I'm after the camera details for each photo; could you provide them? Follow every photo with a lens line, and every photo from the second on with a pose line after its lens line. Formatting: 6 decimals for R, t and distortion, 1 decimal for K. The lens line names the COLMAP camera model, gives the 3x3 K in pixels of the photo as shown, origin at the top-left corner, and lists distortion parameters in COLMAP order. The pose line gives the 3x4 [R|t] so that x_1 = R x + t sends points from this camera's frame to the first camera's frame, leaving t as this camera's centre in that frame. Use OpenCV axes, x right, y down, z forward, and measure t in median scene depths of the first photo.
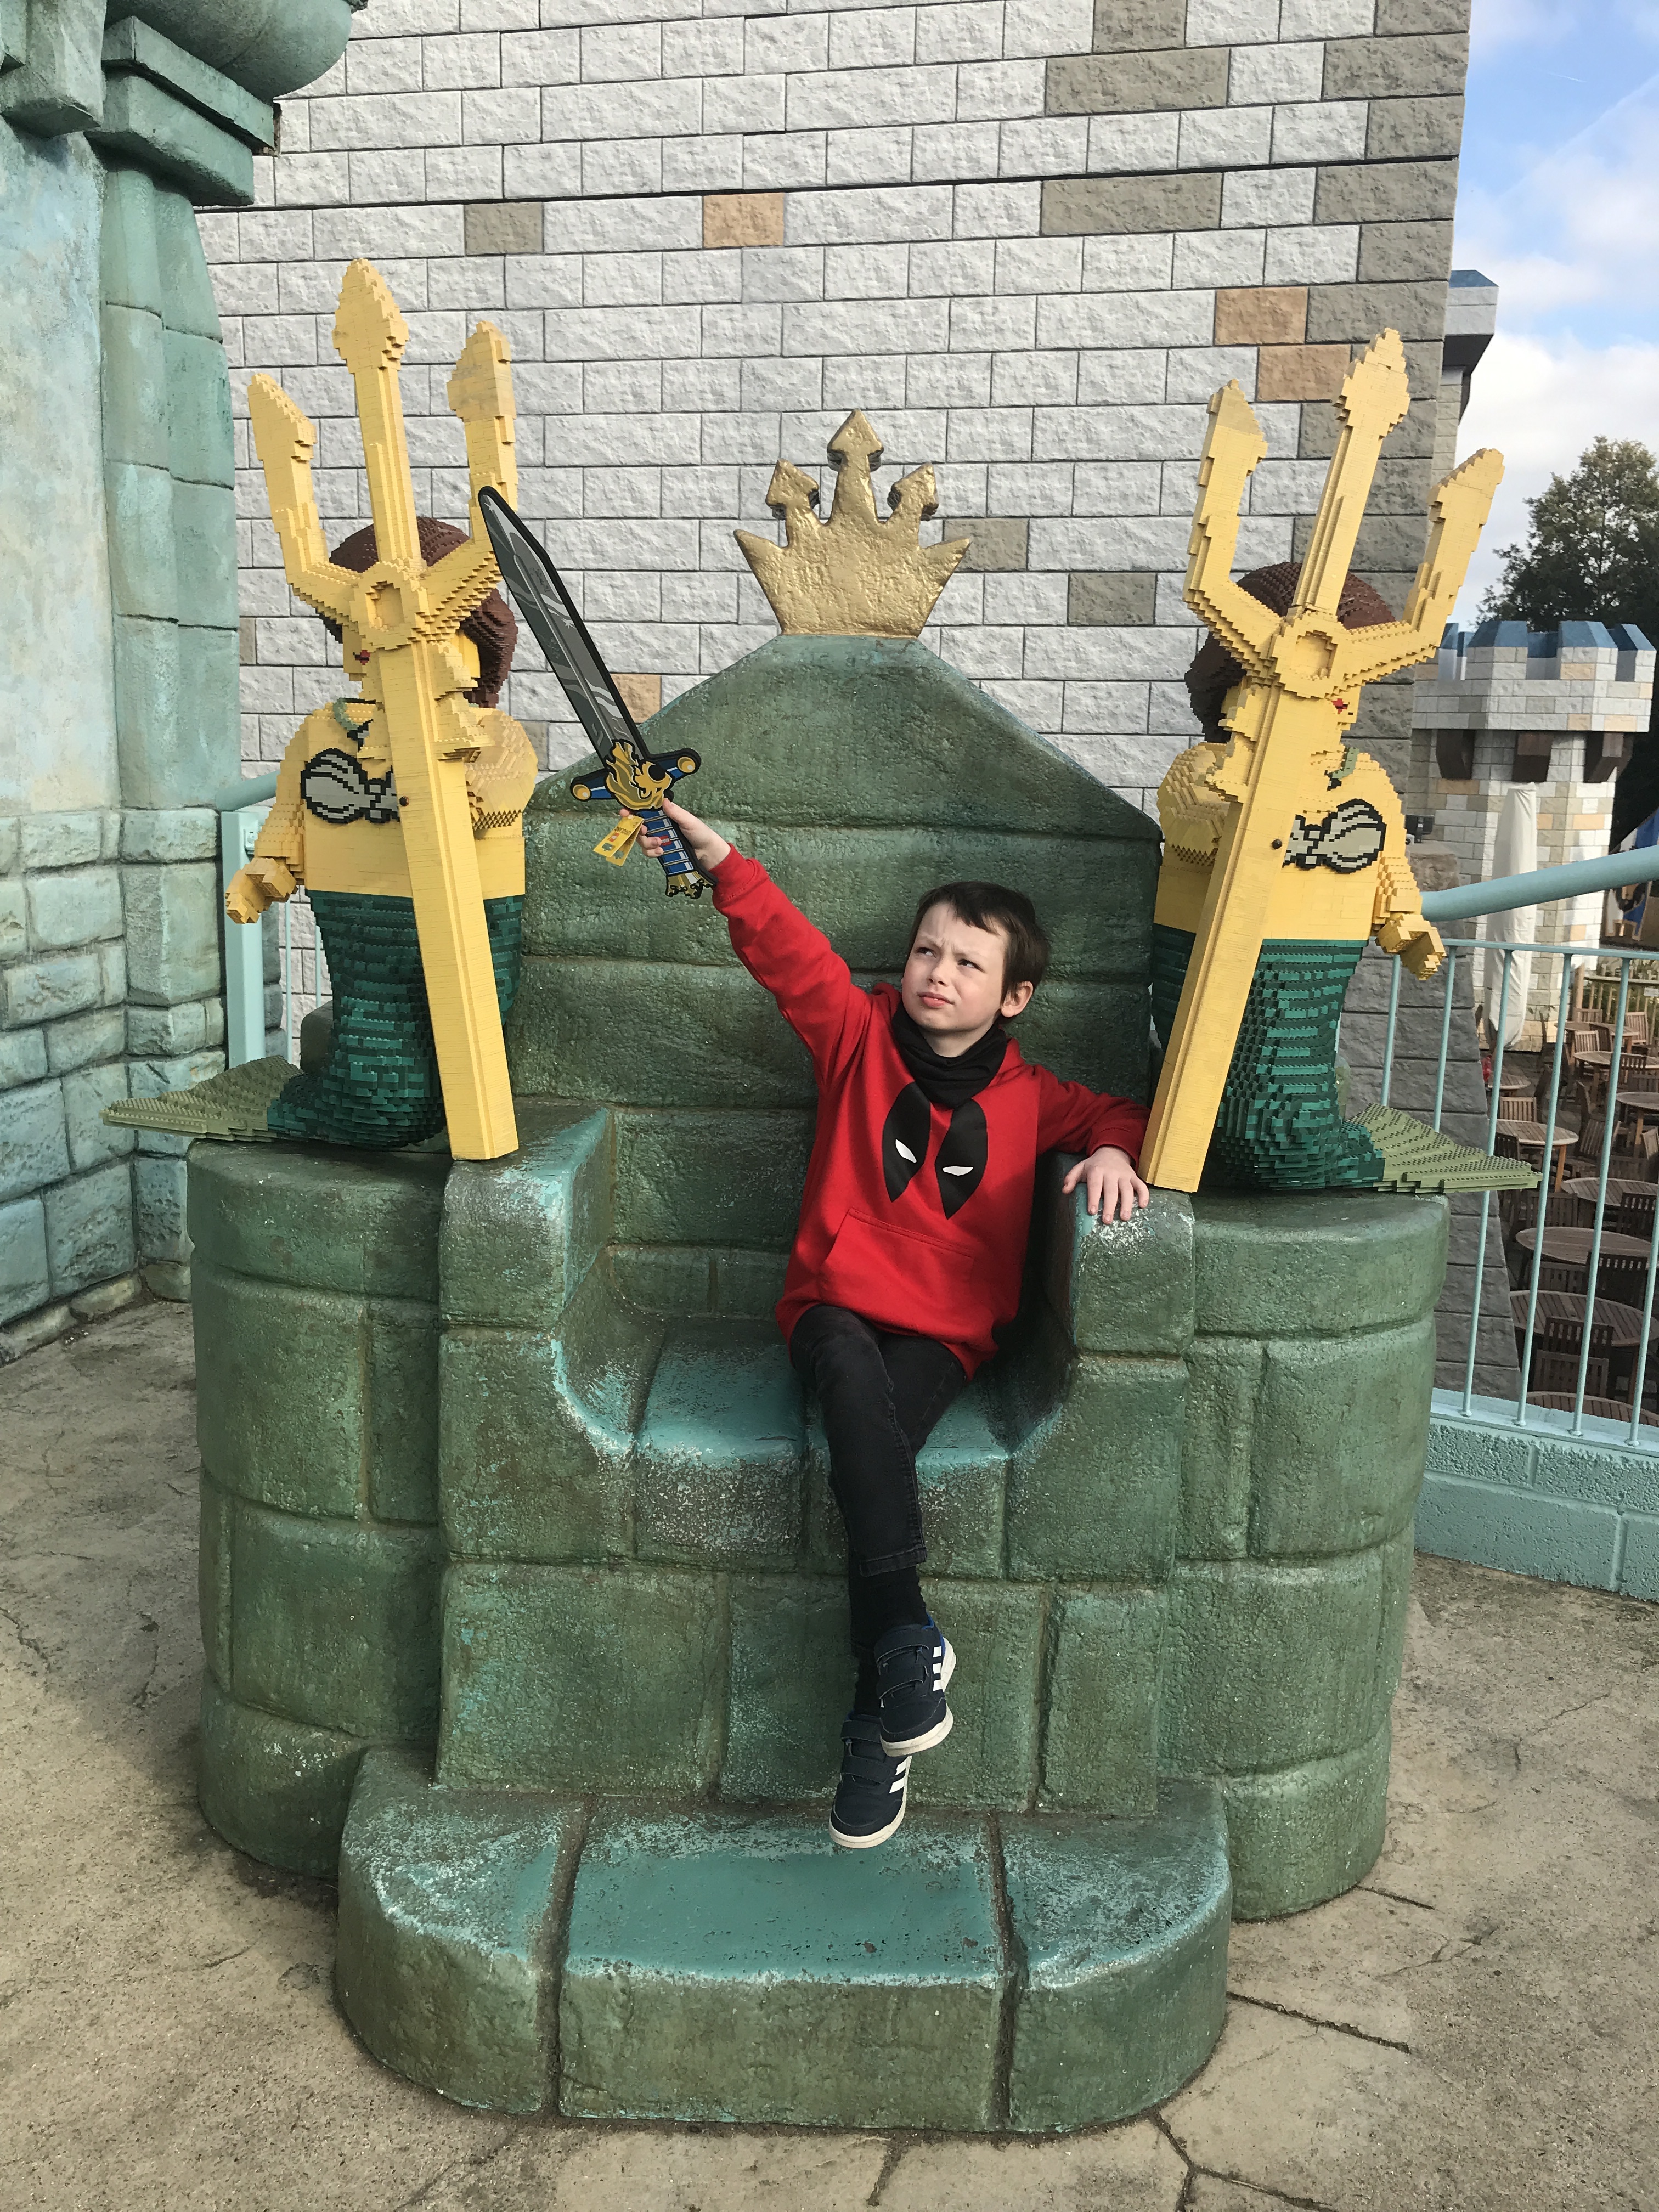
lens RADIAL K [[1818.0, 0, 847.9], [0, 1818.0, 1109.3], [0, 0, 1]] dist [0.029006, -0.022726]
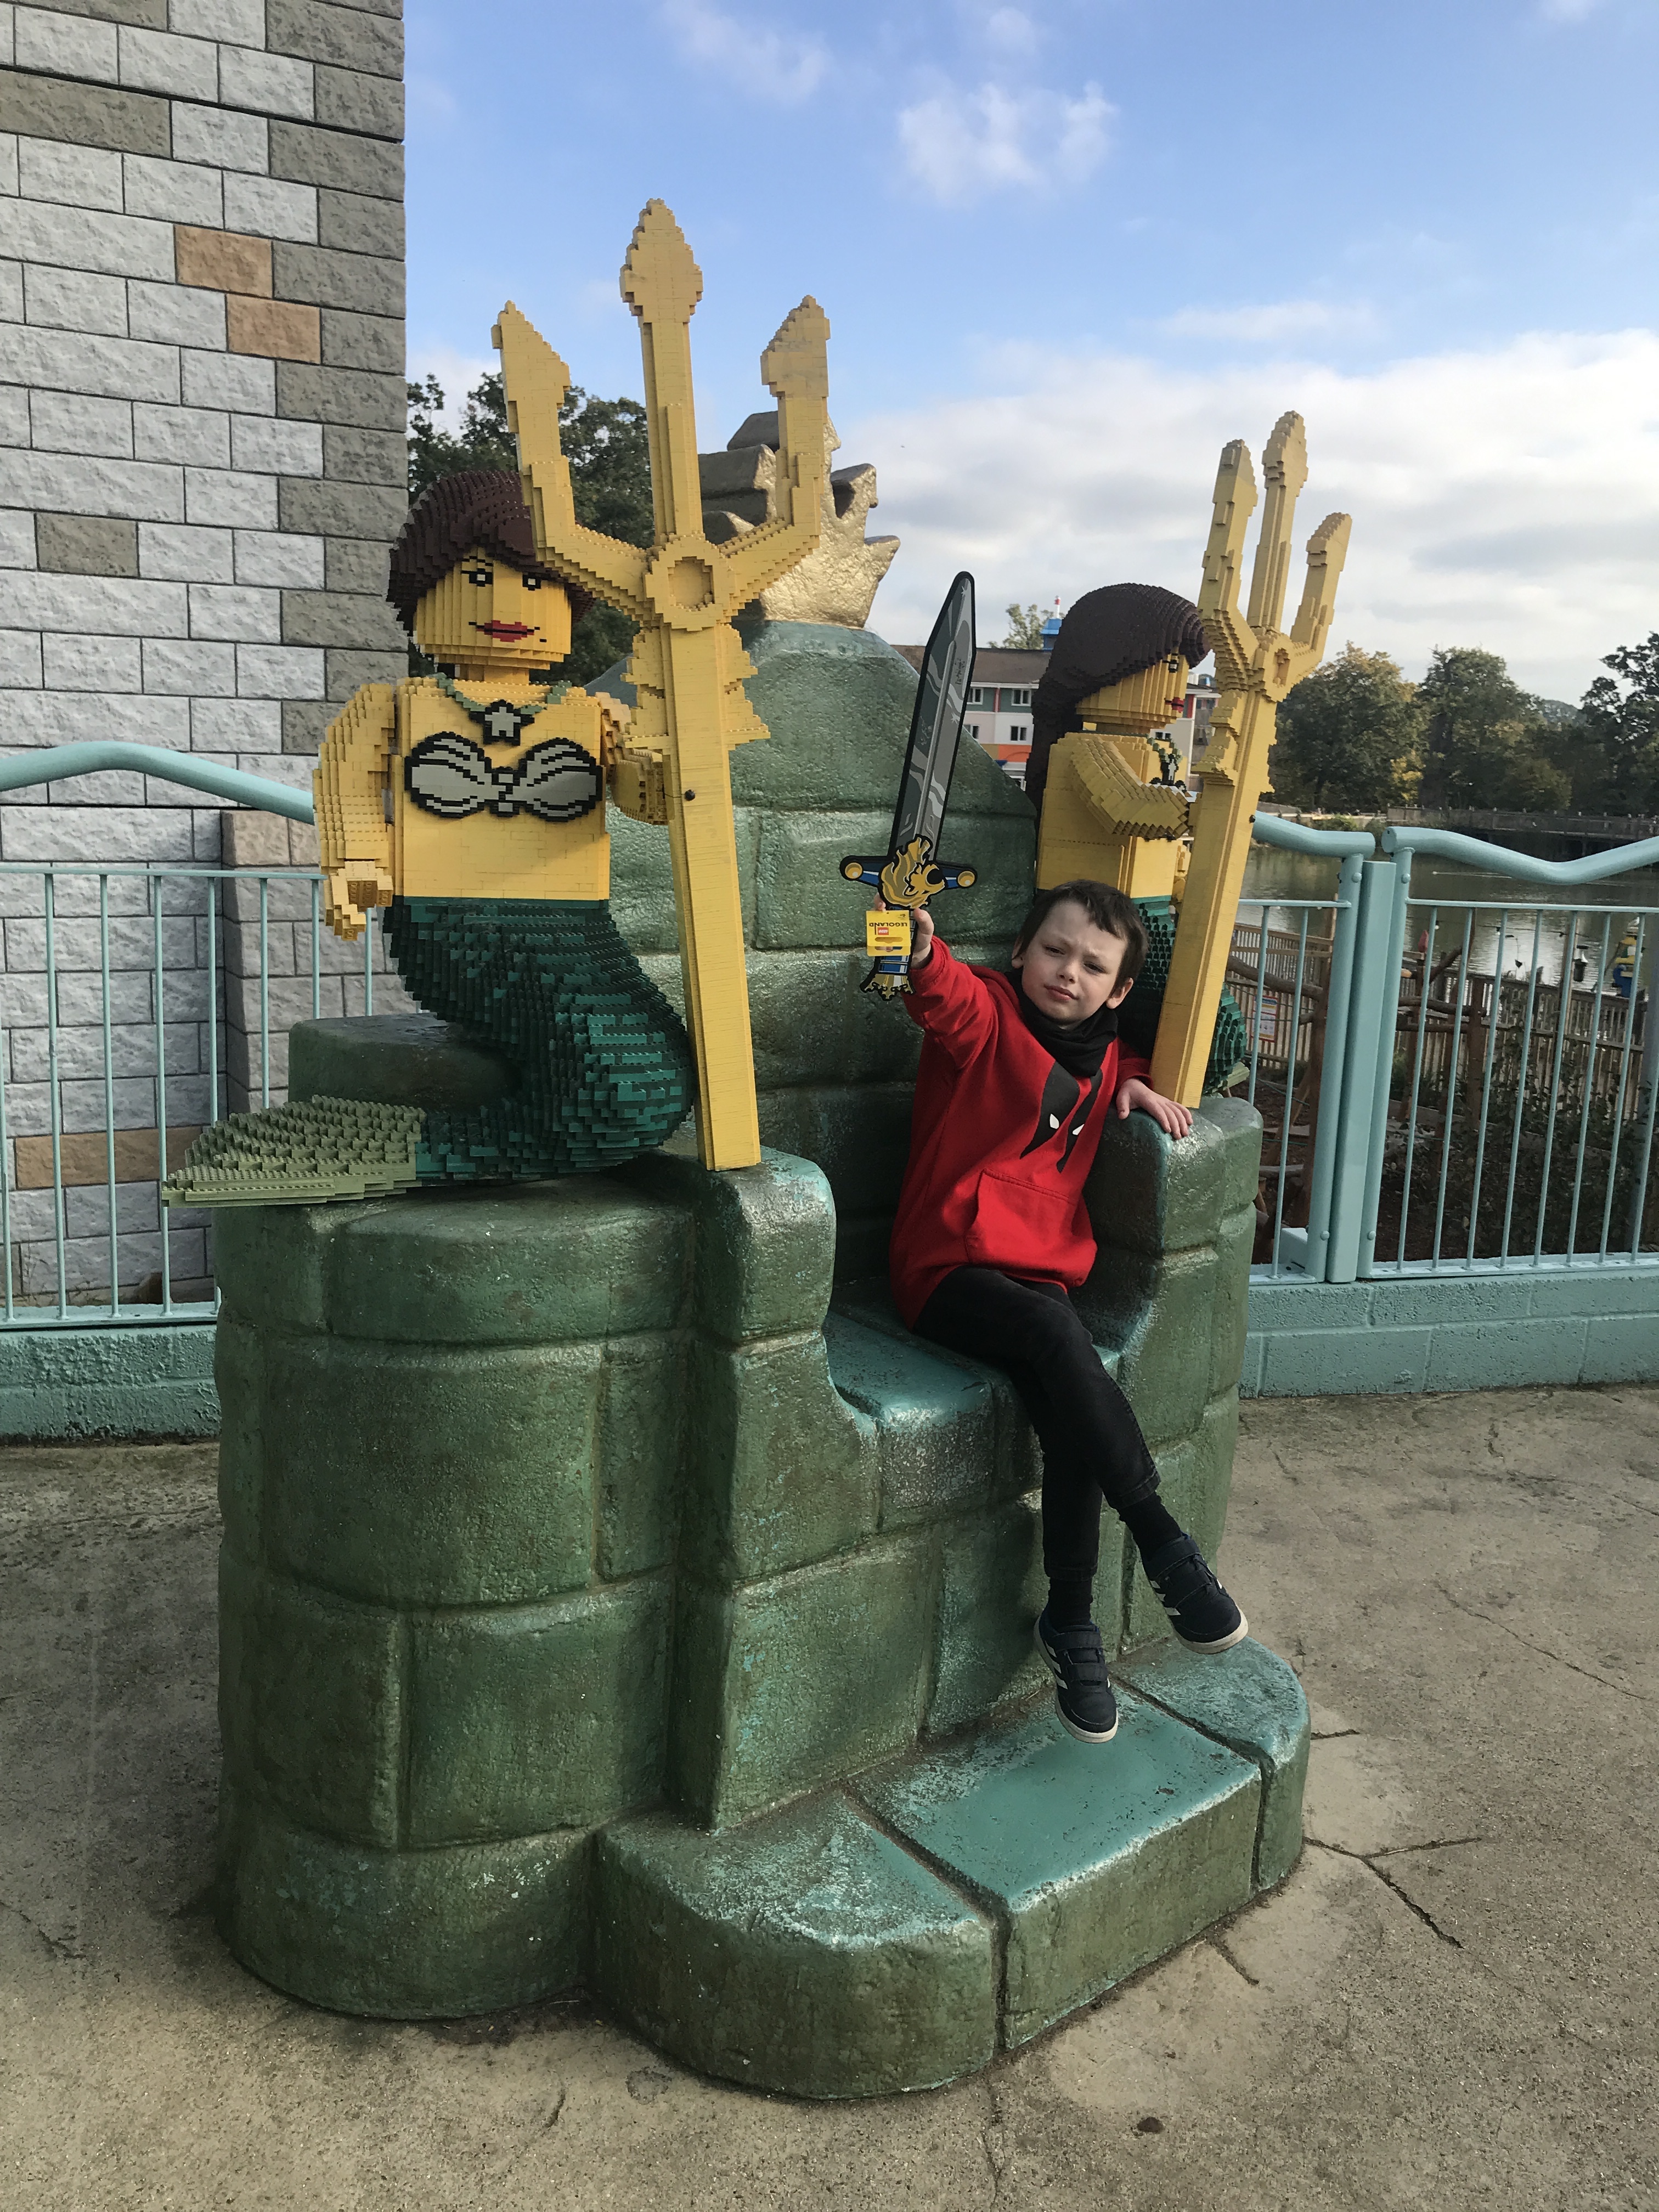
lens RADIAL K [[1818.0, 0, 842.0], [0, 1818.0, 1111.8], [0, 0, 1]] dist [0.029006, -0.022726]
pose [[0.747816, -0.127678, 0.651513, -0.701227], [0.111992, 0.991530, 0.065765, -0.052260], [-0.654392, 0.023784, 0.755781, 0.216095]]
